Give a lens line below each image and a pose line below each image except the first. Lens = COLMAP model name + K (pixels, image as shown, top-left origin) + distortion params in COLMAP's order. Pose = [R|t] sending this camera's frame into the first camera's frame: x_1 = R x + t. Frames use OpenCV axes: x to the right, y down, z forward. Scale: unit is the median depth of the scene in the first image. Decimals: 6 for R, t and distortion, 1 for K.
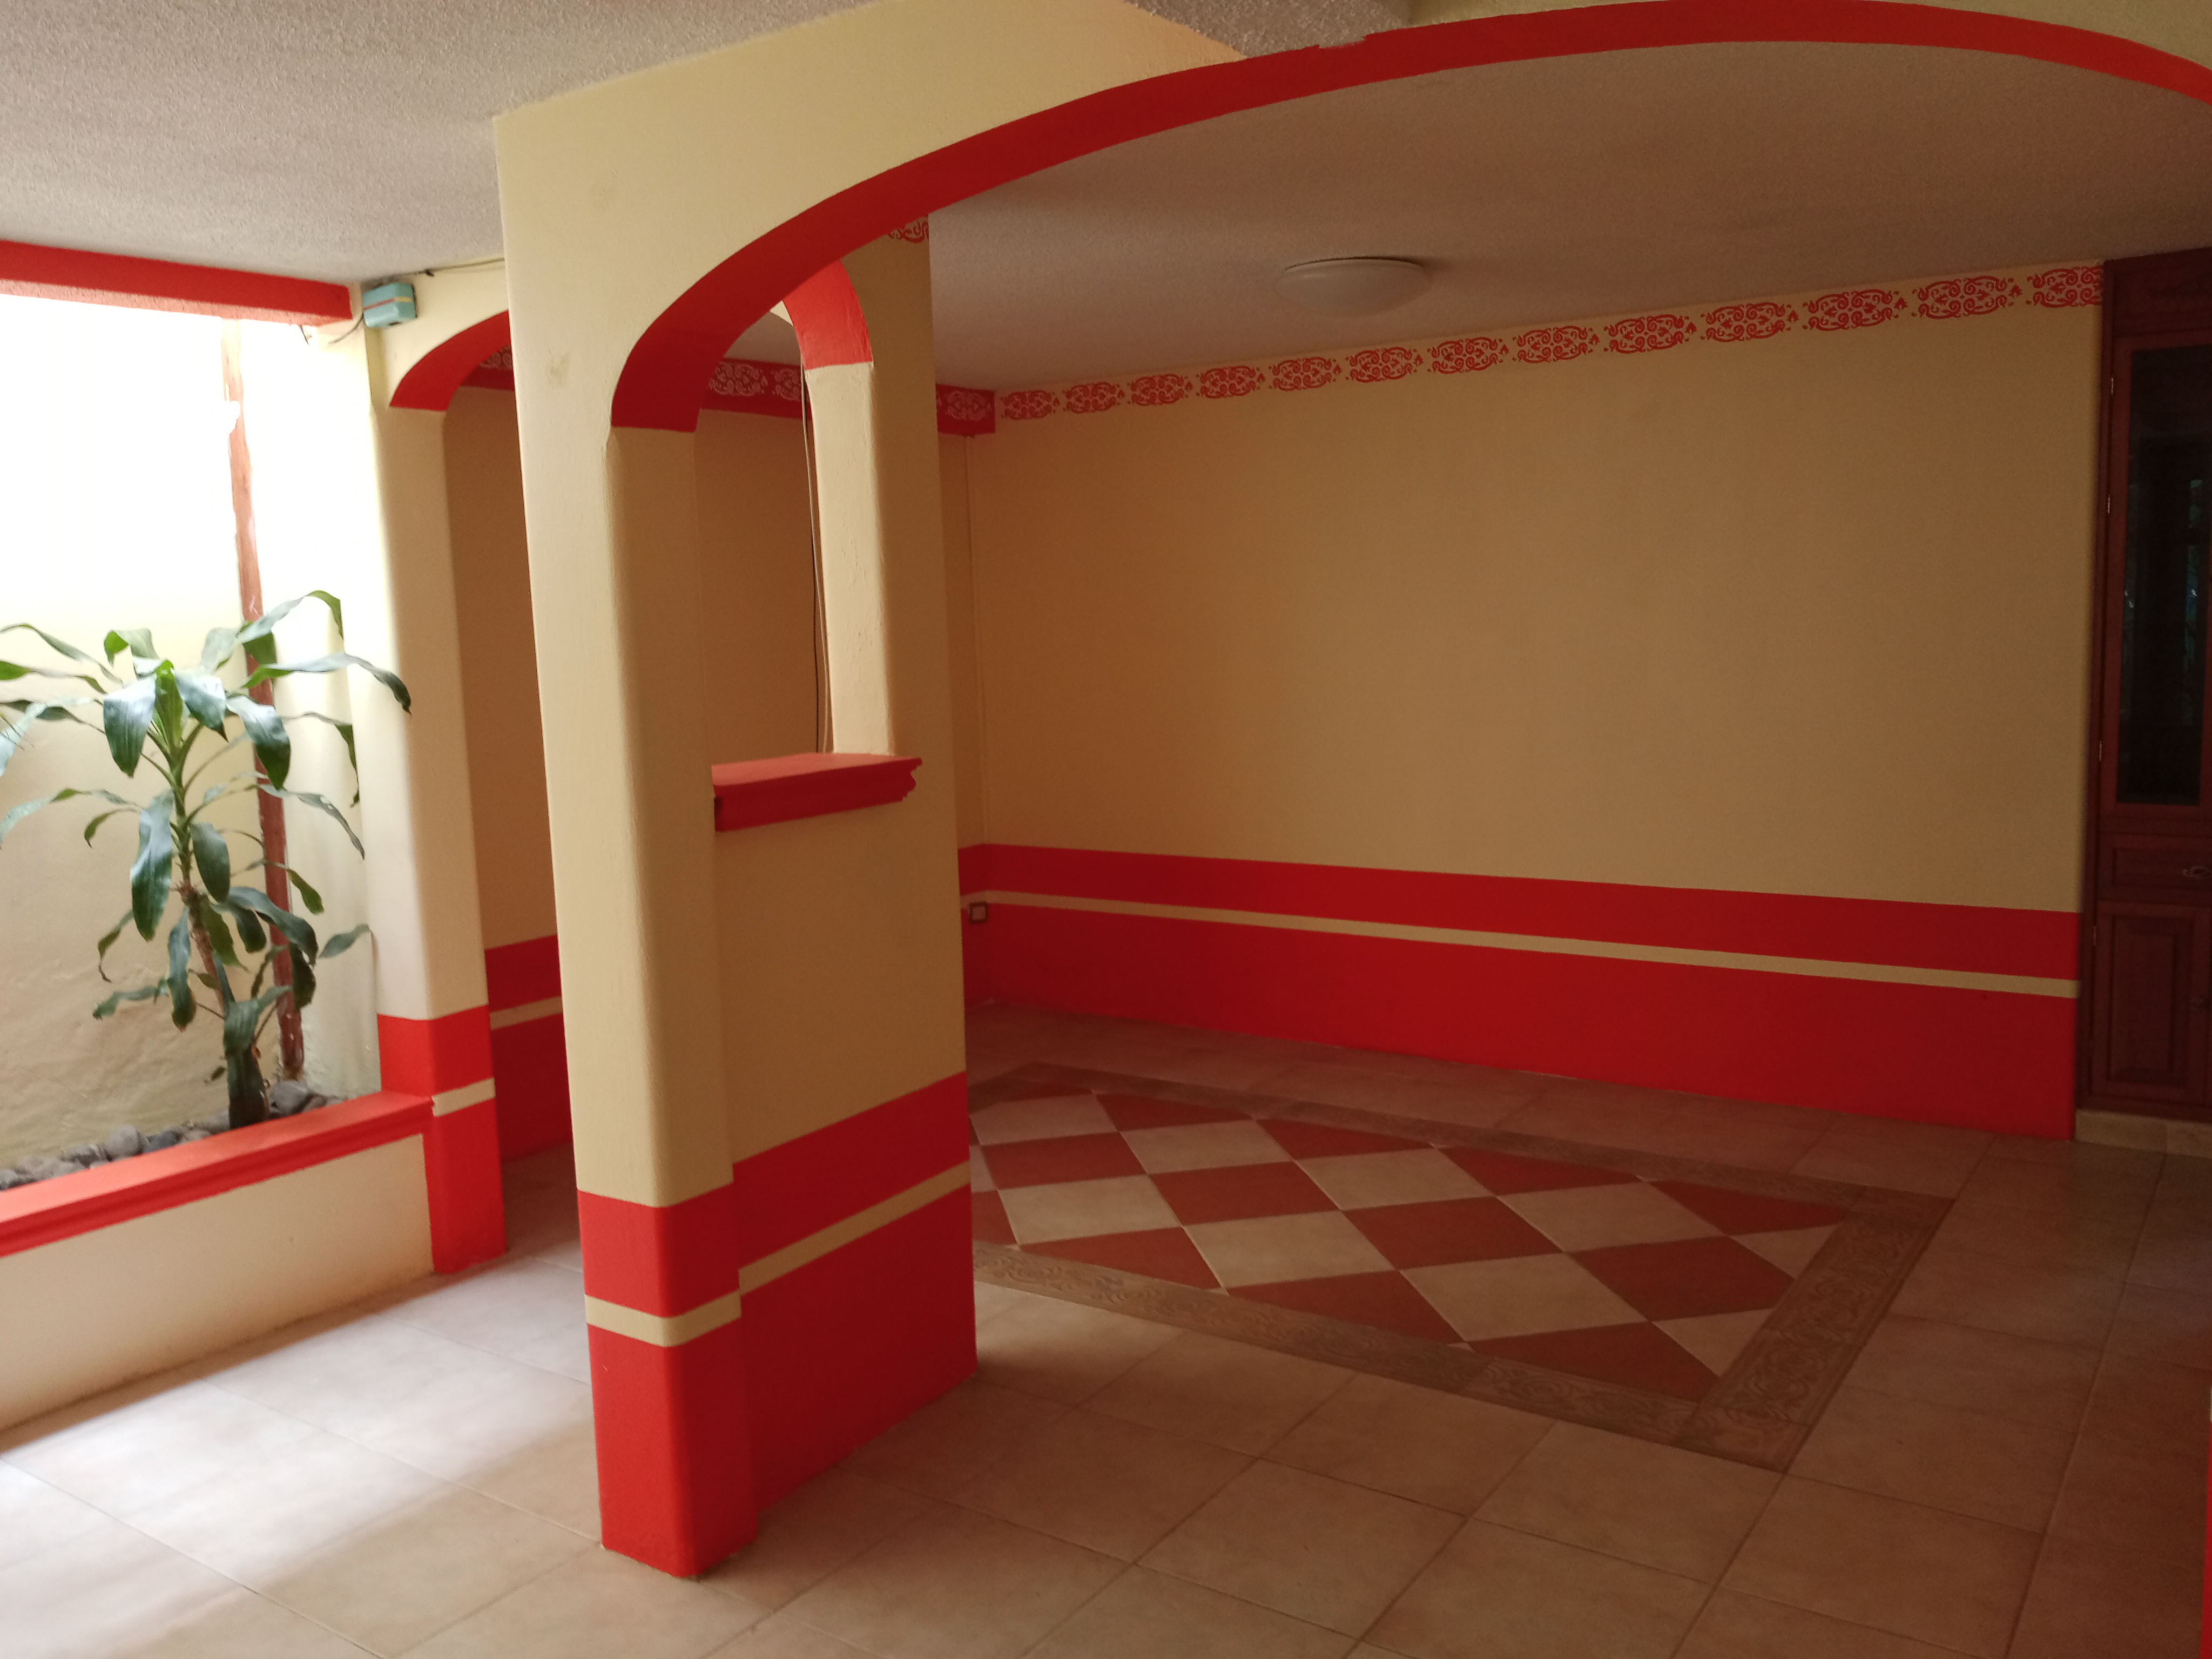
lens RADIAL K [[1808.9, 0, 1104.7], [0, 1808.9, 821.6], [0, 0, 1]] dist [0.032860, -0.077461]
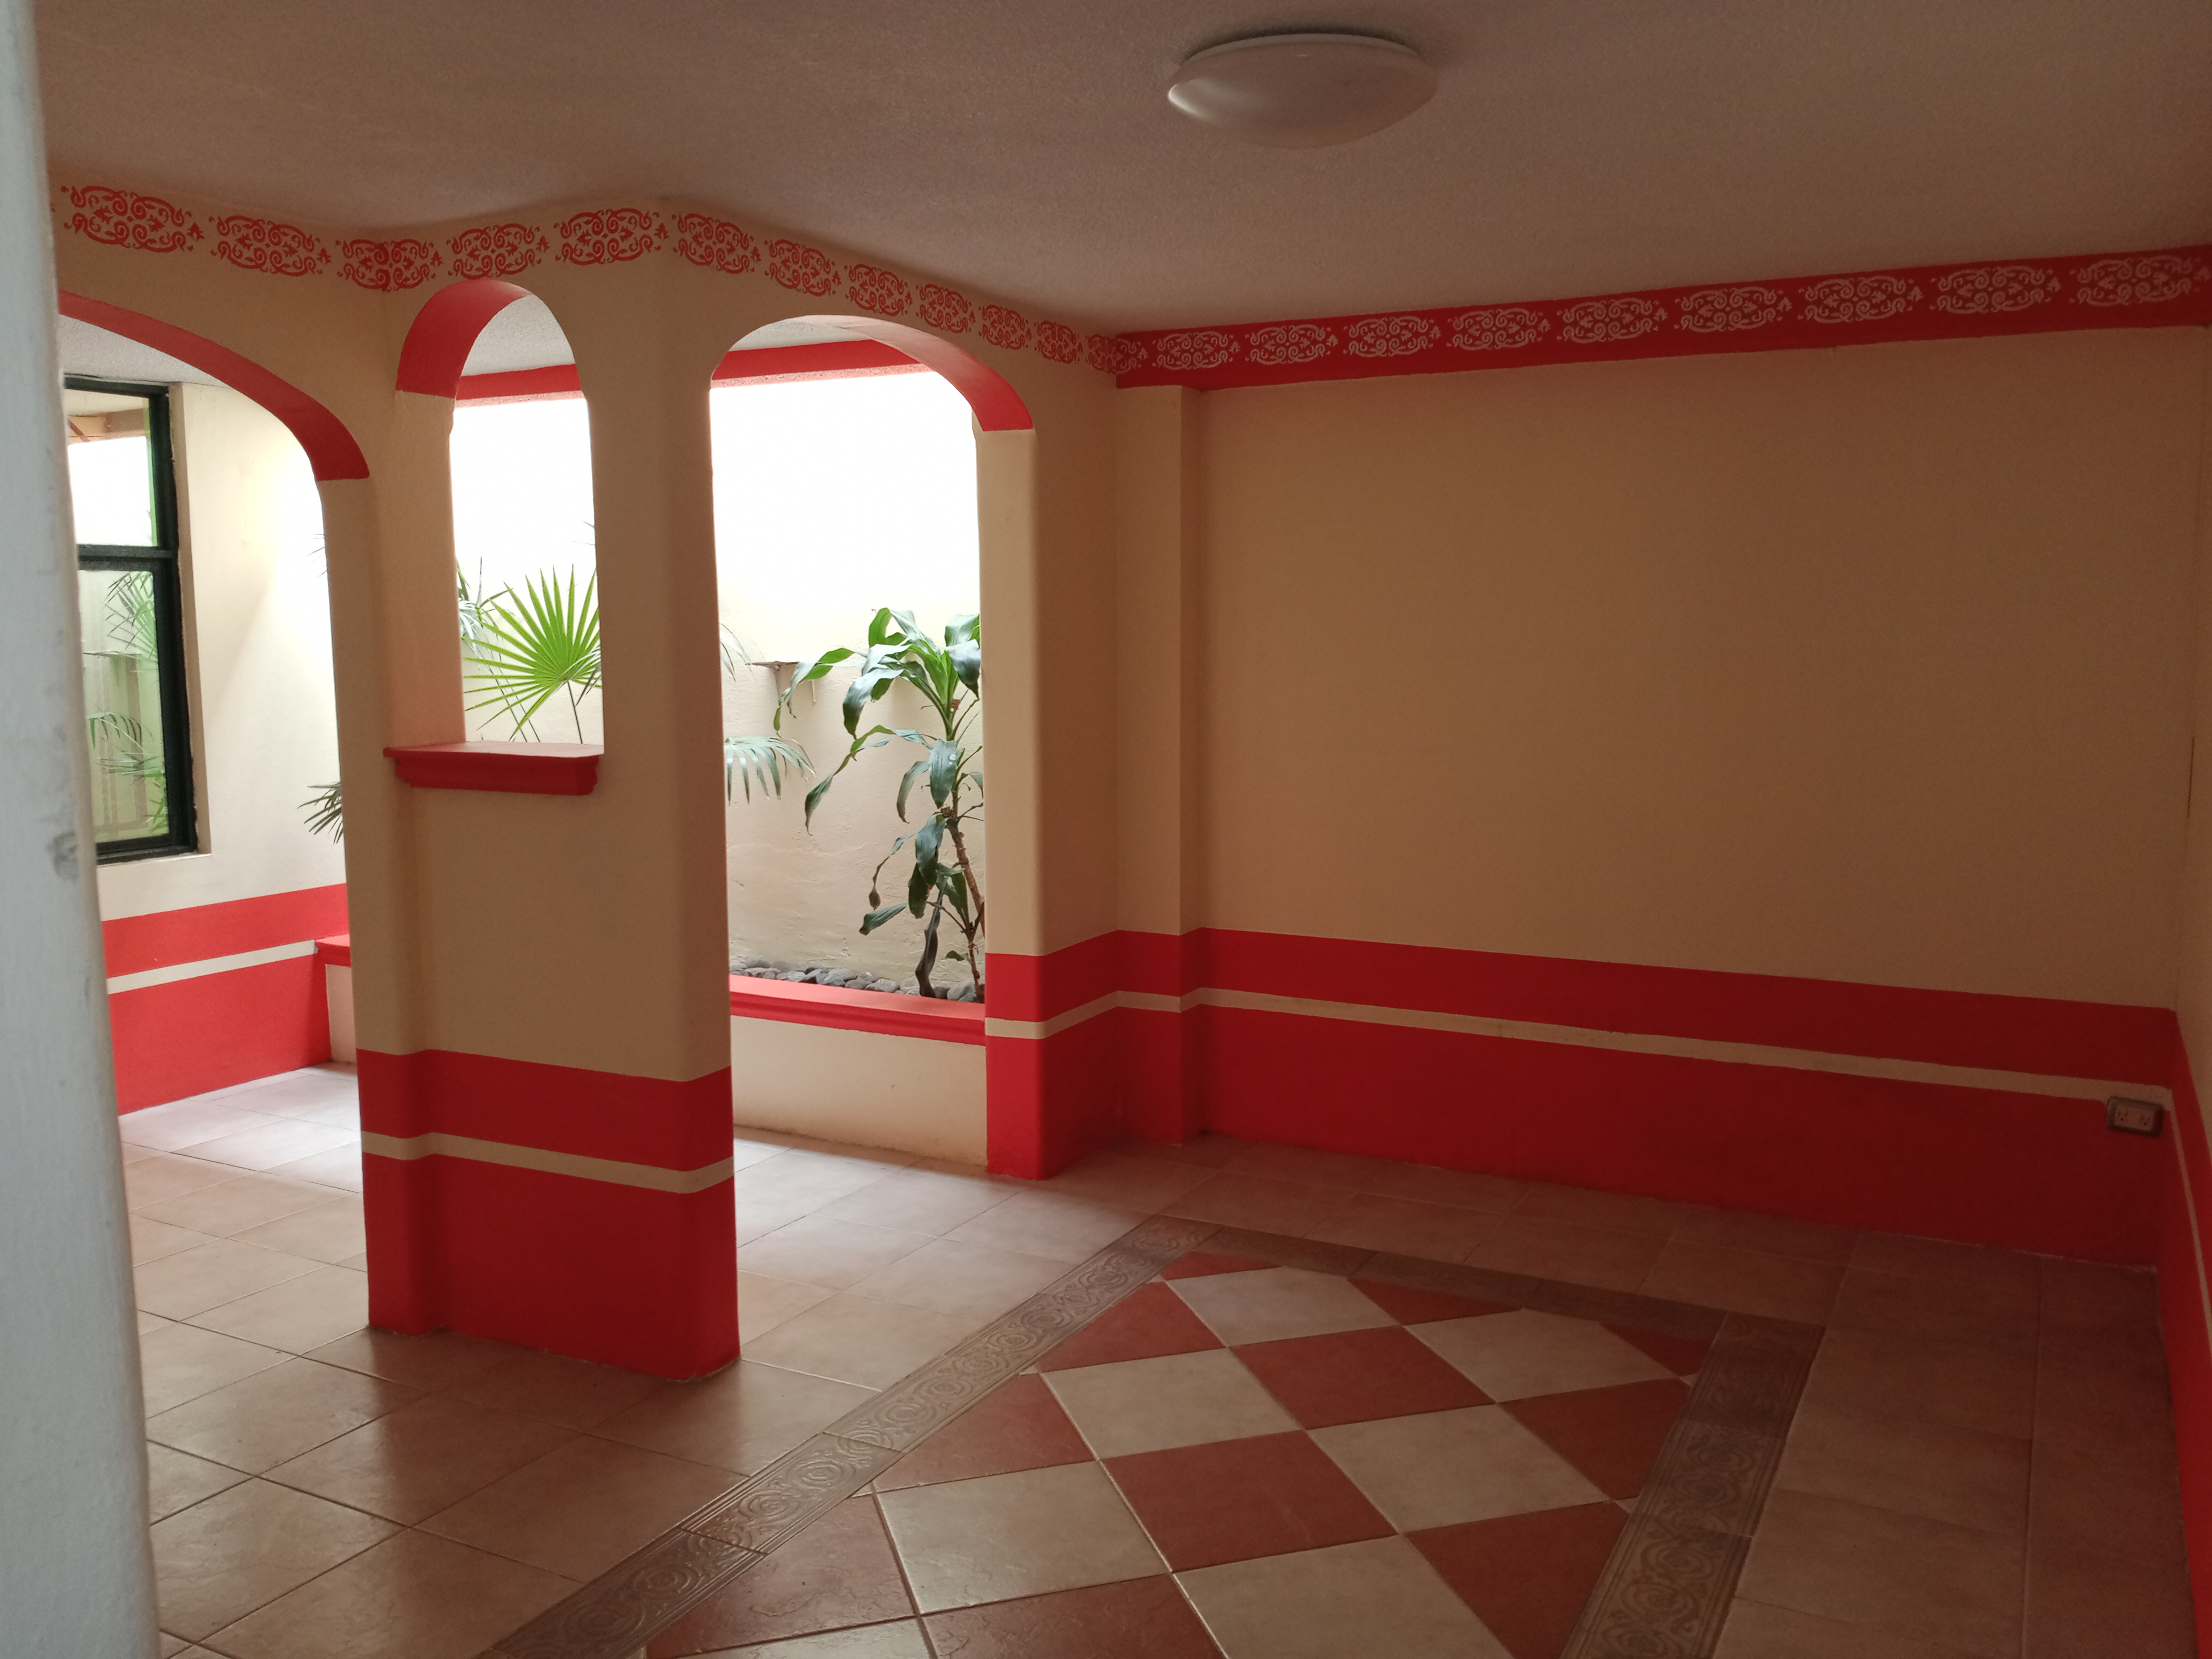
lens RADIAL K [[1808.9, 0, 1103.8], [0, 1808.9, 840.1], [0, 0, 1]] dist [0.032860, -0.077461]
pose [[0.091051, 0.155032, -0.983705, 0.689440], [-0.116646, 0.982668, 0.144072, -0.124733], [0.988991, 0.101627, 0.107557, 0.848054]]
